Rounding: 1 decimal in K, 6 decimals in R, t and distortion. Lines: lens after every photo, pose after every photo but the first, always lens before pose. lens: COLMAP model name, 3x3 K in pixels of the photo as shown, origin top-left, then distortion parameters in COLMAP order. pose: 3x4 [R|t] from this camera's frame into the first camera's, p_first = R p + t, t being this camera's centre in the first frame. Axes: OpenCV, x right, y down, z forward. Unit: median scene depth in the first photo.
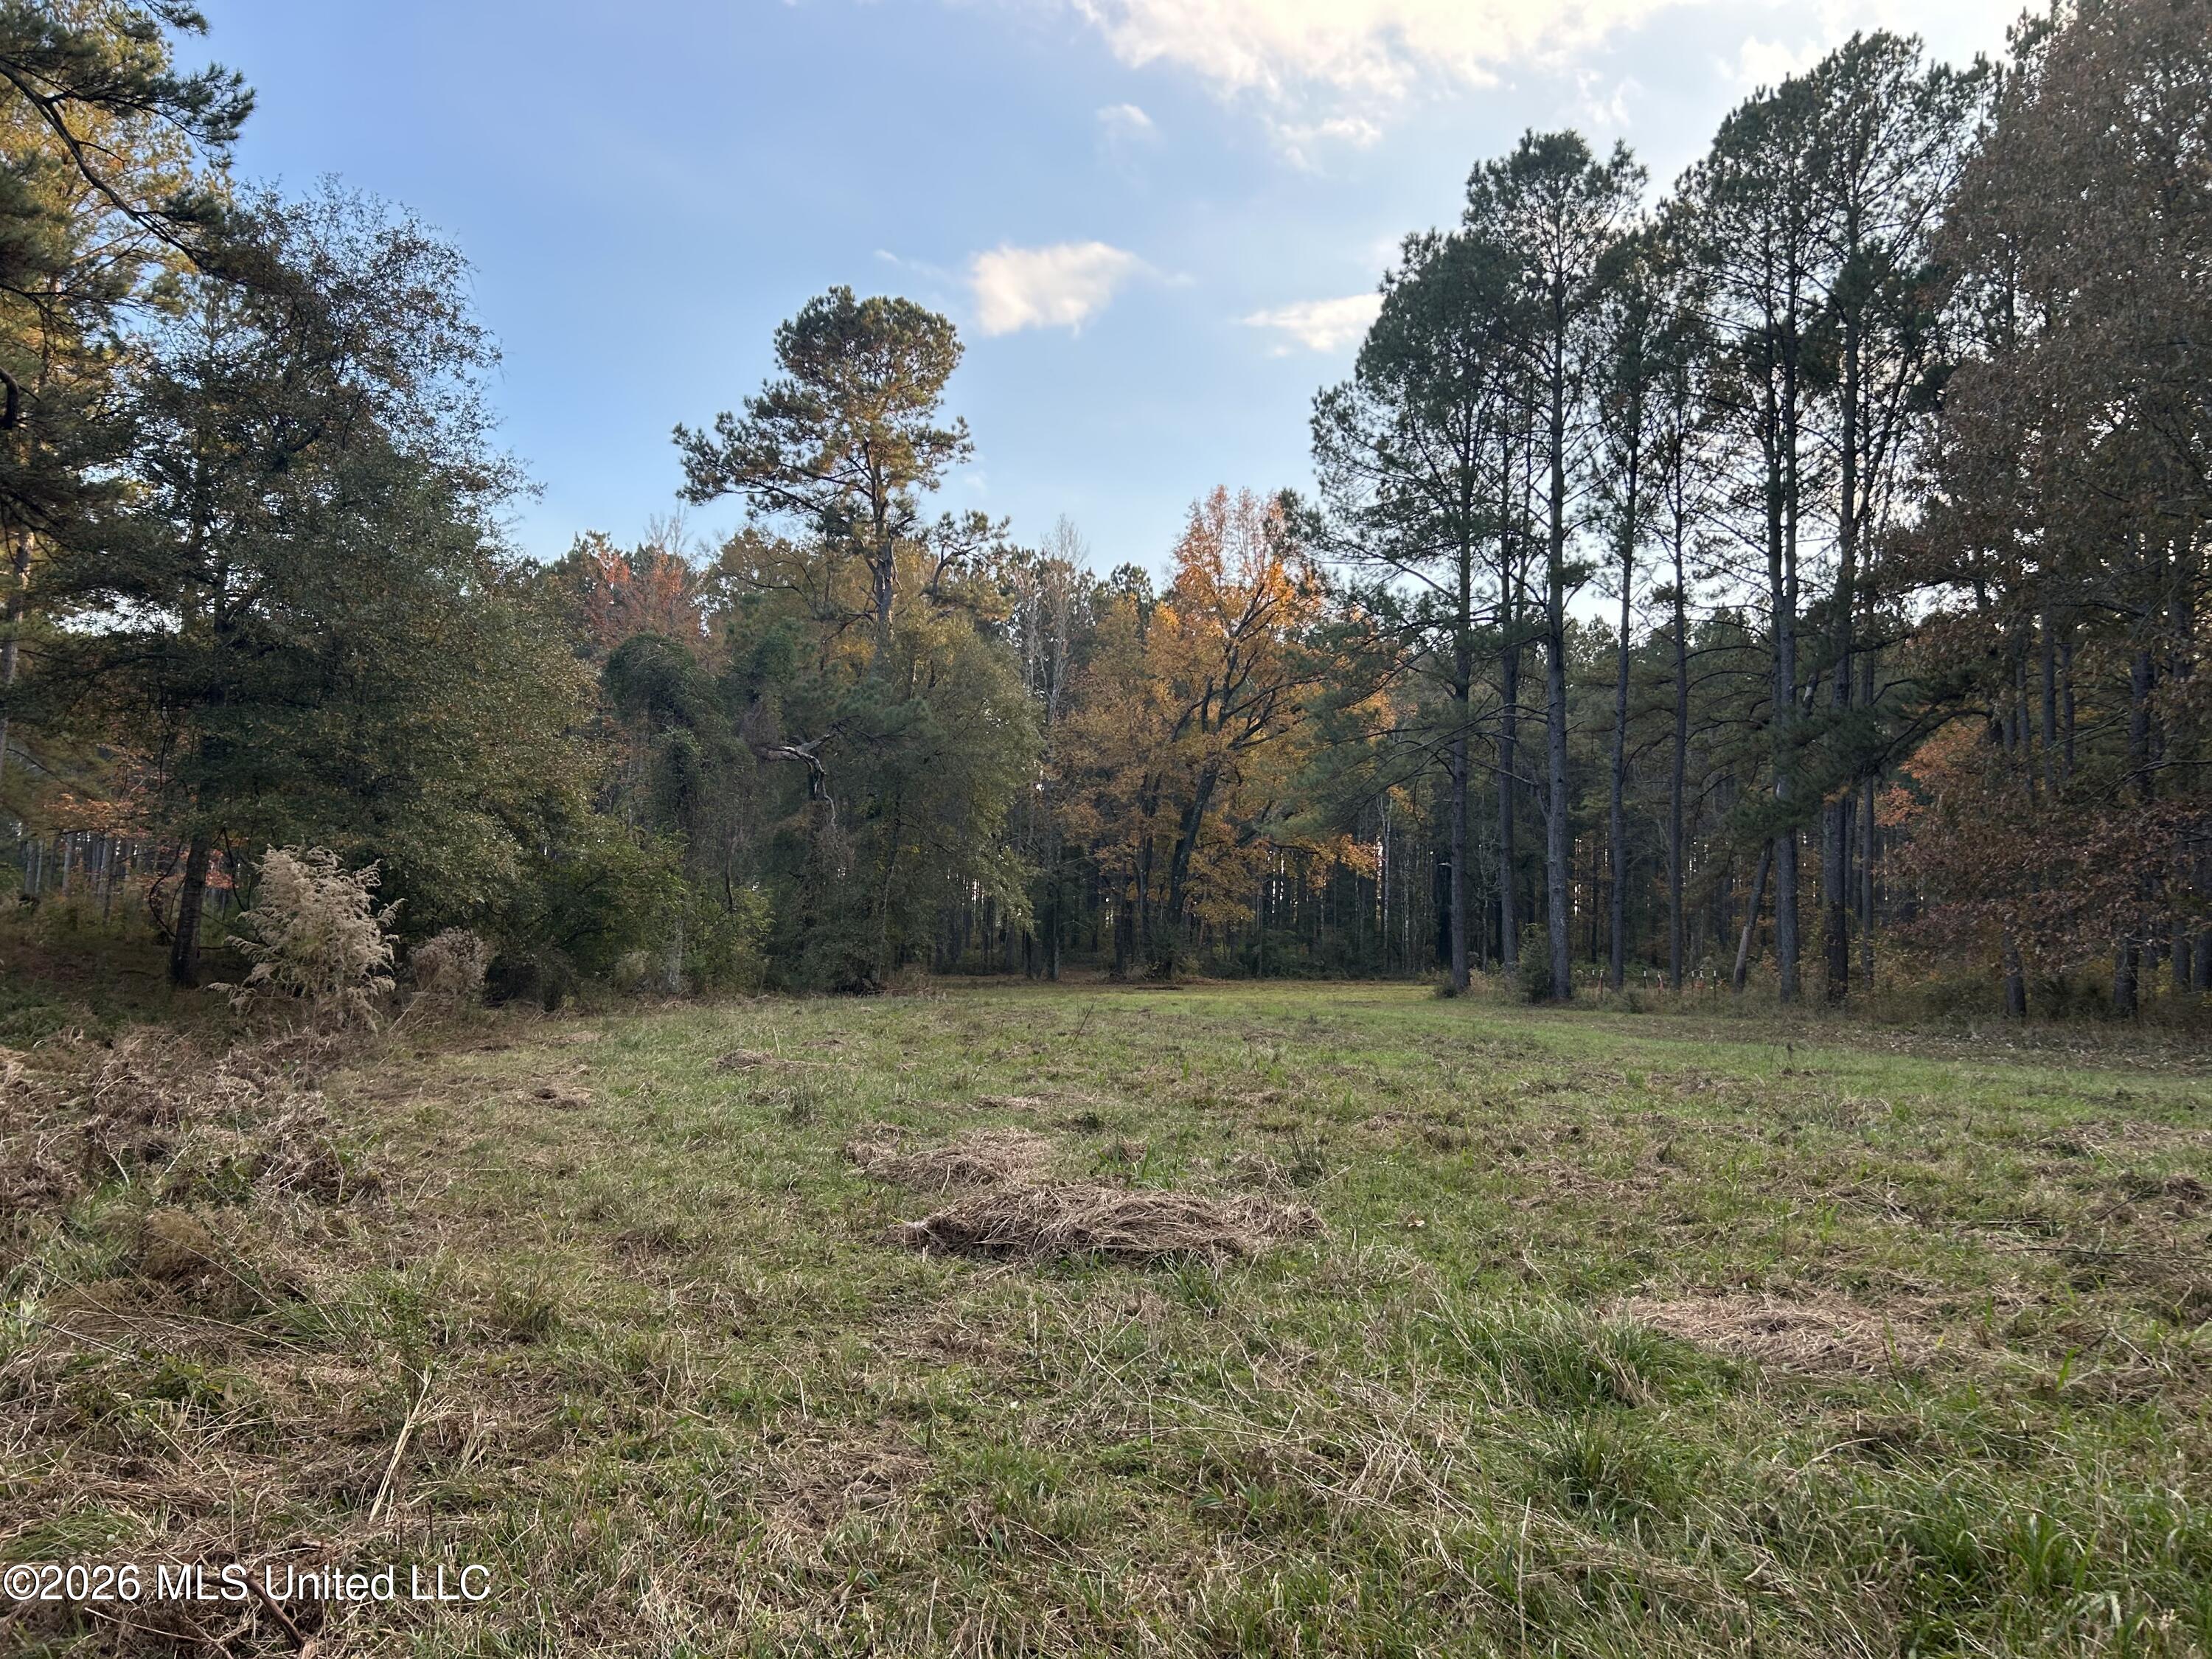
lens RADIAL K [[1654.0, 0, 1101.0], [0, 1654.0, 831.1], [0, 0, 1]] dist [0.036919, -0.026773]
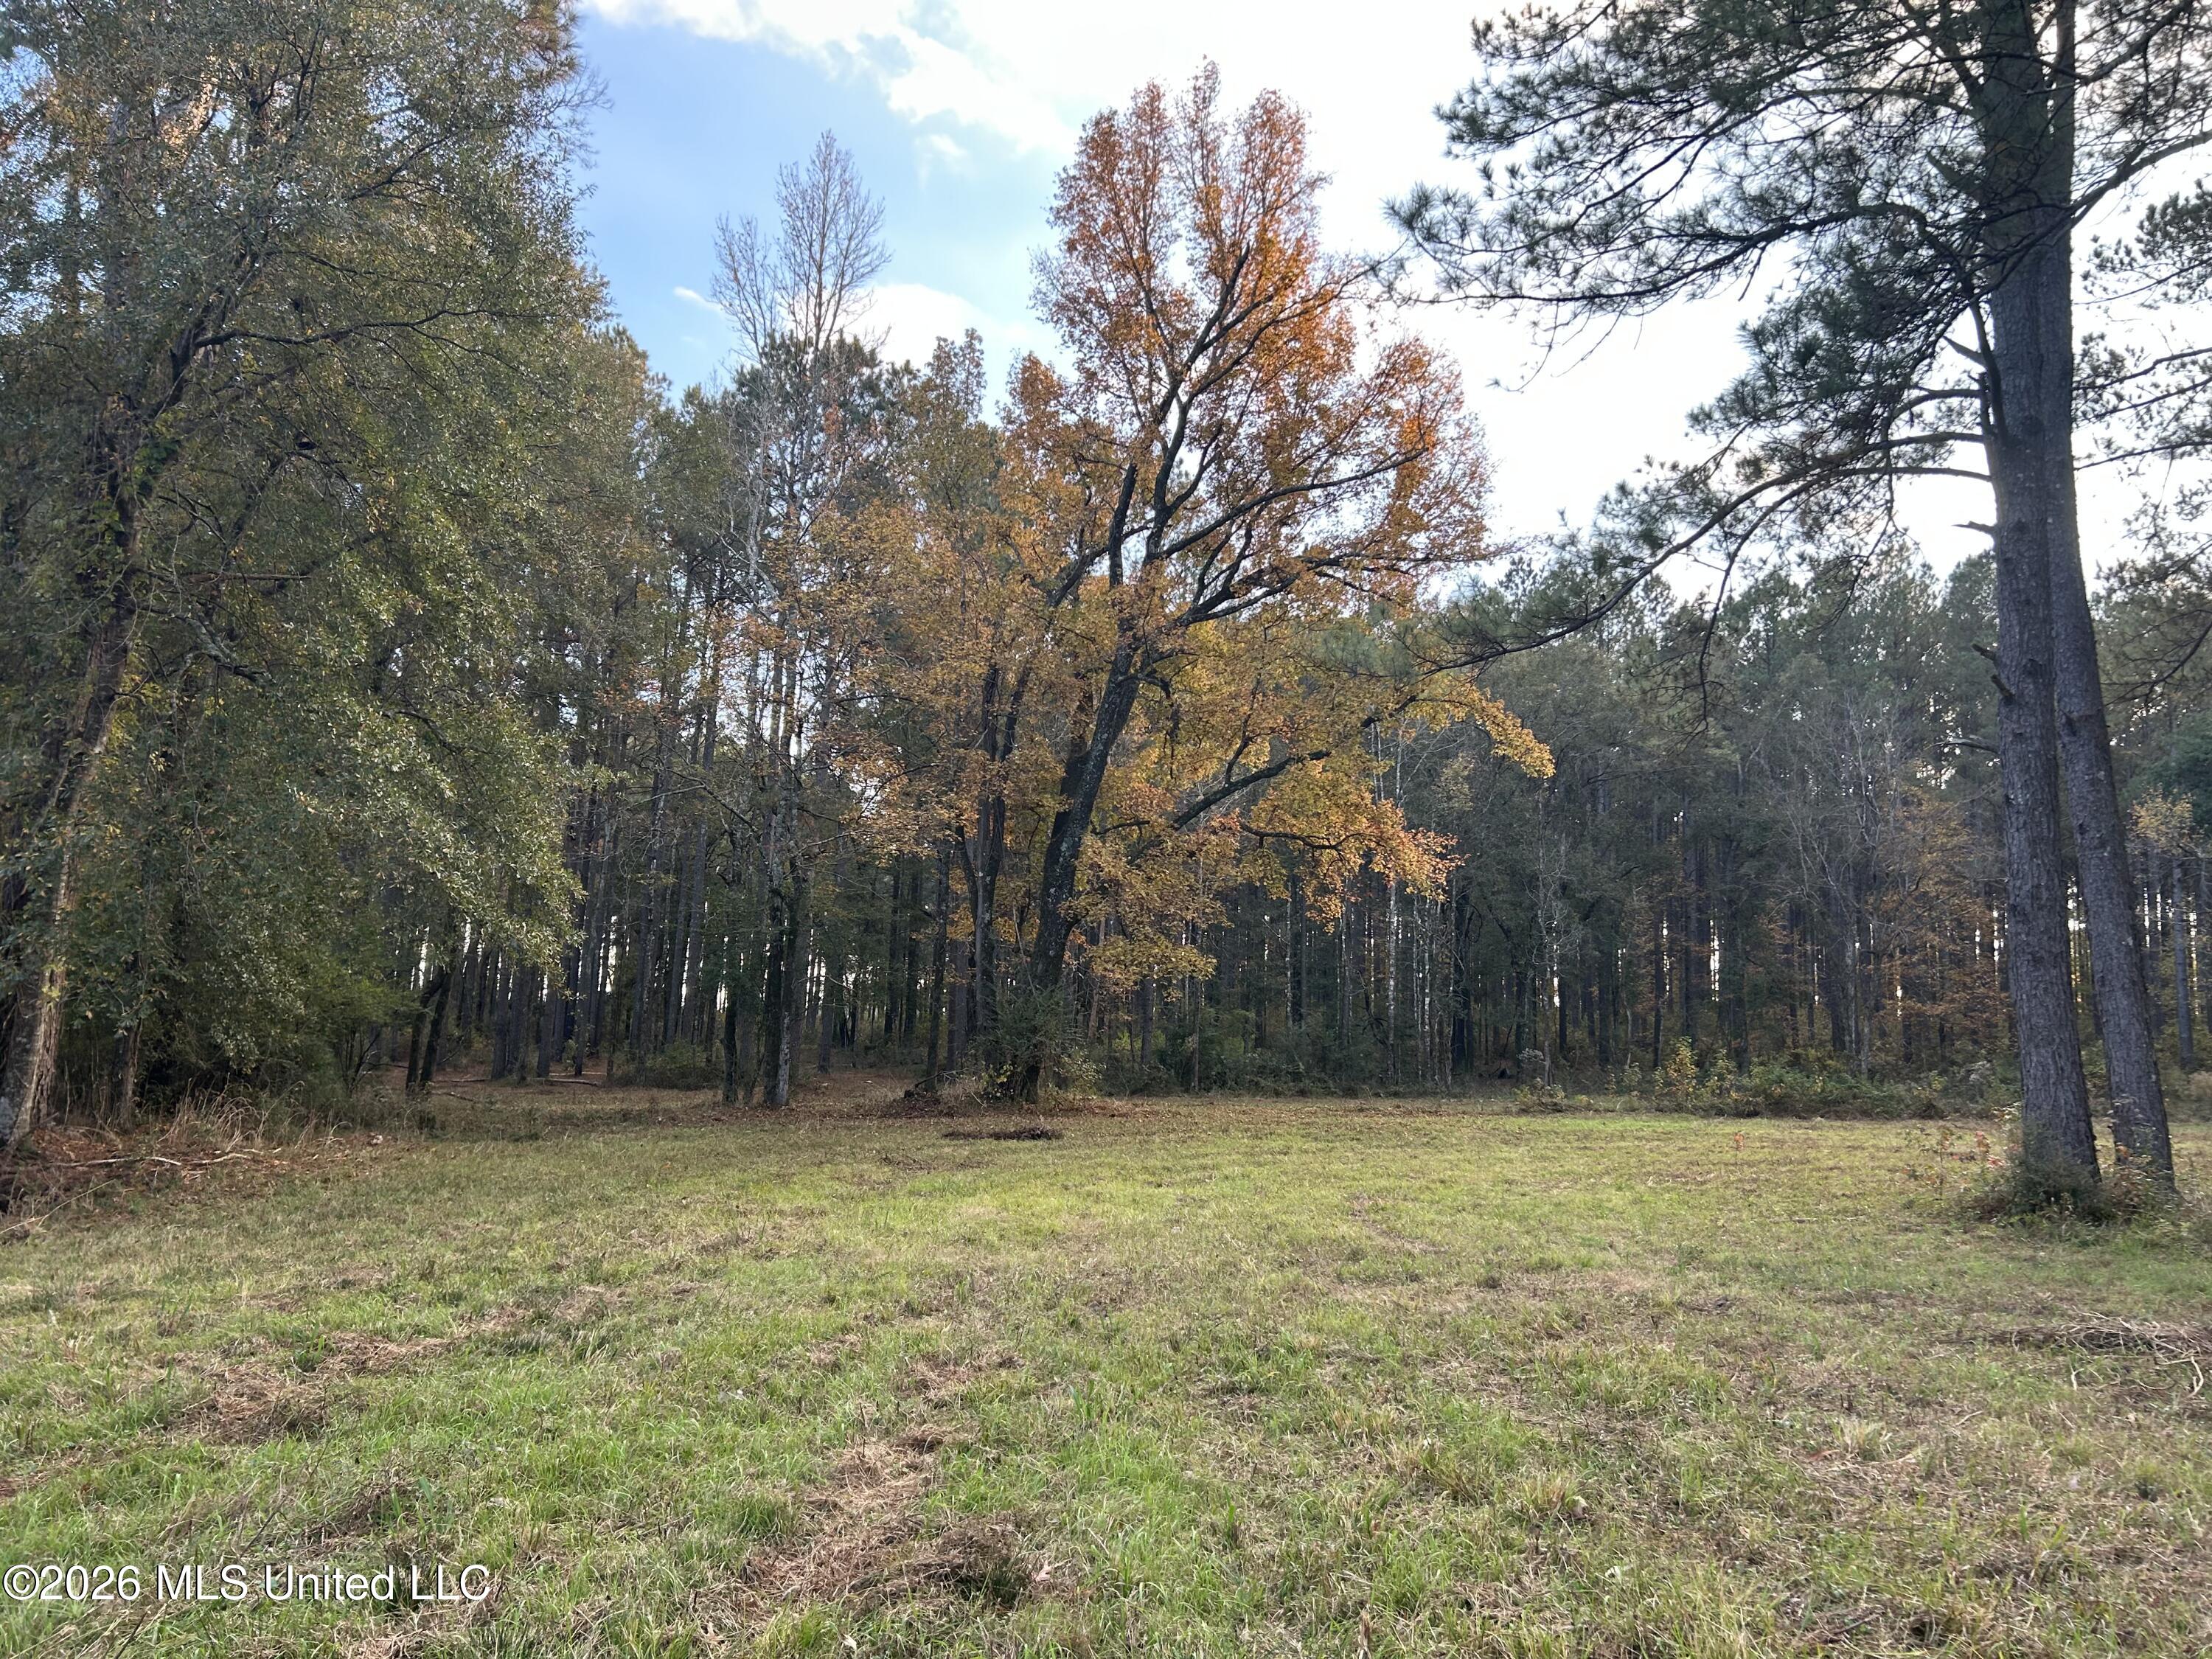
lens RADIAL K [[1654.0, 0, 1110.7], [0, 1654.0, 822.9], [0, 0, 1]] dist [0.036919, -0.026773]
pose [[0.996828, 0.016550, 0.077849, 0.024590], [-0.011610, 0.997915, -0.063492, 0.038912], [-0.078737, 0.062387, 0.994941, 0.515273]]
